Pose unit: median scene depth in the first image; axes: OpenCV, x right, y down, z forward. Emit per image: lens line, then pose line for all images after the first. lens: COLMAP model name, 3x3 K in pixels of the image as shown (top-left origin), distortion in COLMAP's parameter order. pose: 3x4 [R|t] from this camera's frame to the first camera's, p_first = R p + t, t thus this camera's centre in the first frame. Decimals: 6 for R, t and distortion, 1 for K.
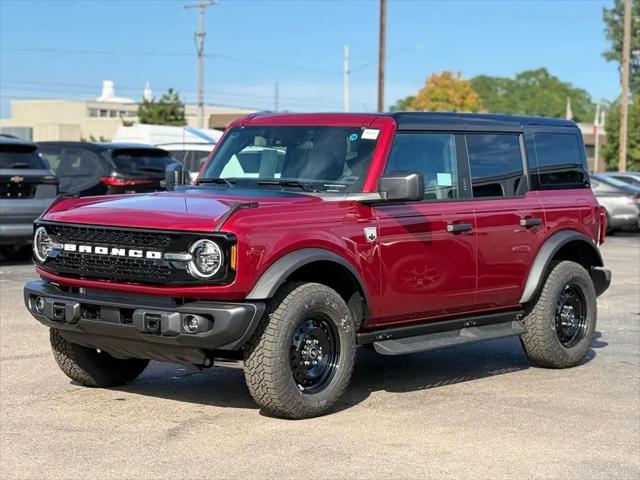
lens RADIAL K [[1487.0, 0, 329.0], [0, 1487.0, 317.3], [0, 0, 1]] dist [0.138254, 0.000000]
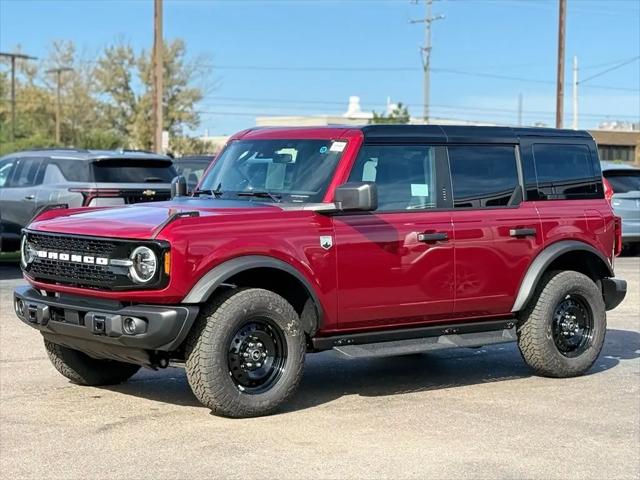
lens RADIAL K [[1487.0, 0, 346.5], [0, 1487.0, 344.4], [0, 0, 1]] dist [0.138254, 0.000000]
pose [[0.986688, 0.013560, -0.162055, 0.203464], [-0.012146, 0.999879, 0.009709, 0.004766], [0.162168, -0.007611, 0.986734, -0.024158]]
